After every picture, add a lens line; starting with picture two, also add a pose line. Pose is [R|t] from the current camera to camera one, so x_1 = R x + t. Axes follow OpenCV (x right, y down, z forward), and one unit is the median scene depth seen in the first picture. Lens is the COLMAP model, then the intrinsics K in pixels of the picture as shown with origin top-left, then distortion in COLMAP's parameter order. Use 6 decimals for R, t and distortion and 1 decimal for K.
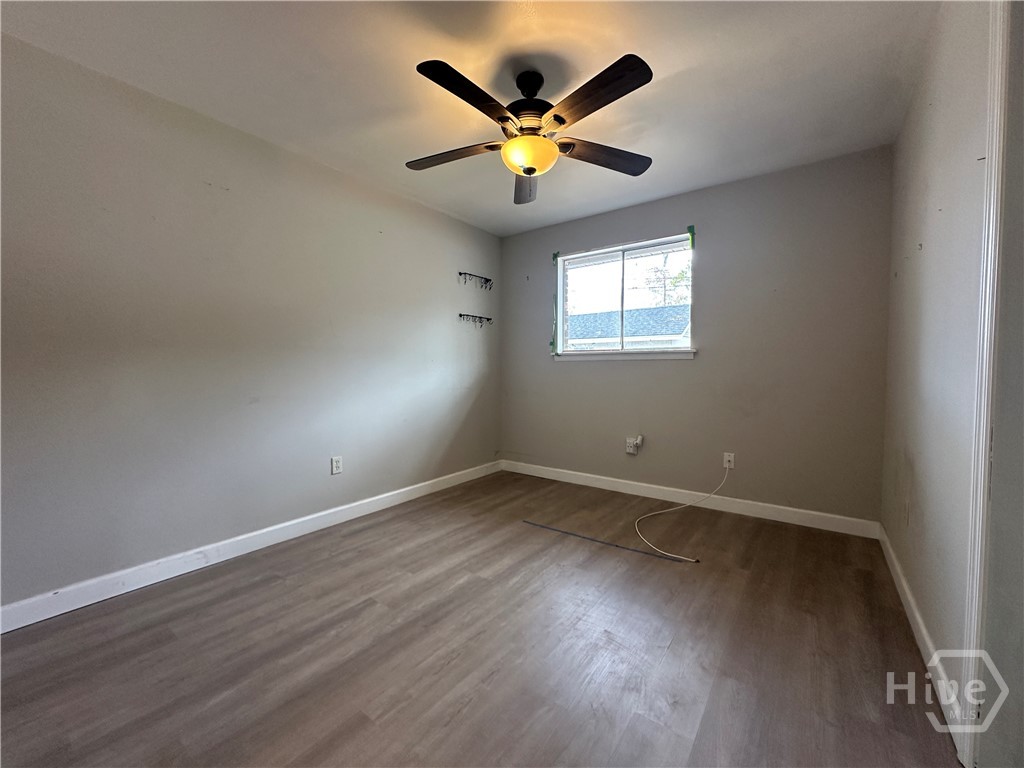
lens RADIAL K [[407.0, 0, 512.0], [0, 407.0, 384.0], [0, 0, 1]] dist [-0.003033, -0.000627]
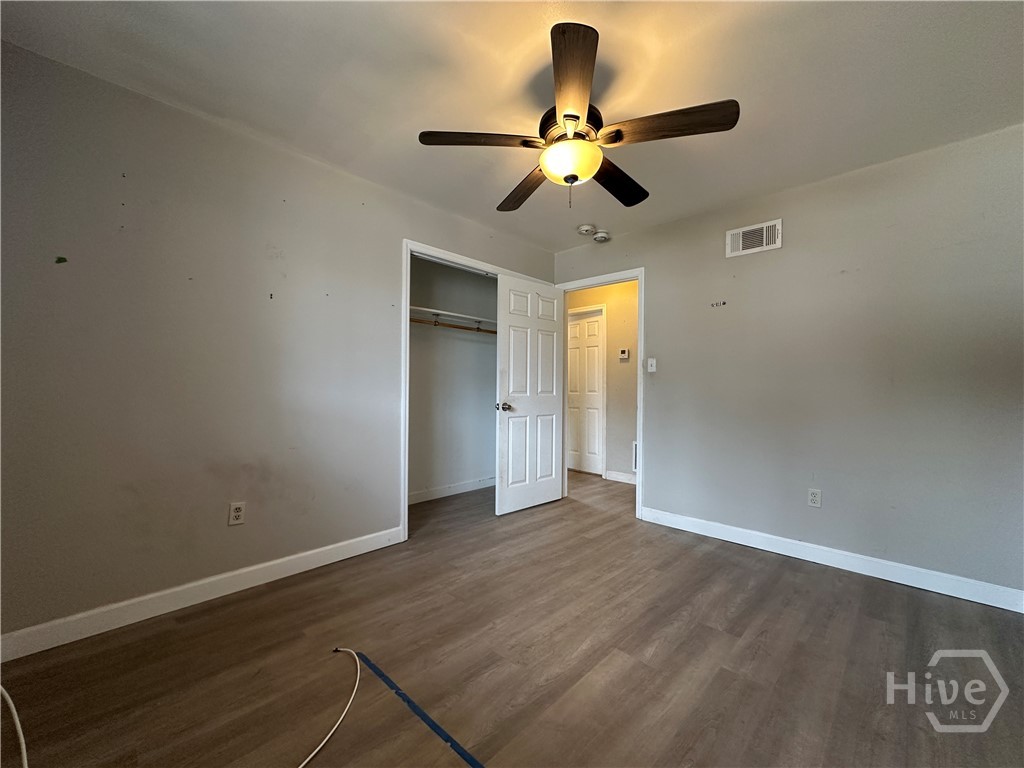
lens RADIAL K [[407.0, 0, 512.0], [0, 407.0, 384.0], [0, 0, 1]] dist [-0.003033, -0.000627]
pose [[-0.991575, -0.006180, 0.129385, 0.054867], [-0.001633, 0.999378, 0.035217, -0.092218], [-0.129522, 0.034709, -0.990969, 2.006044]]
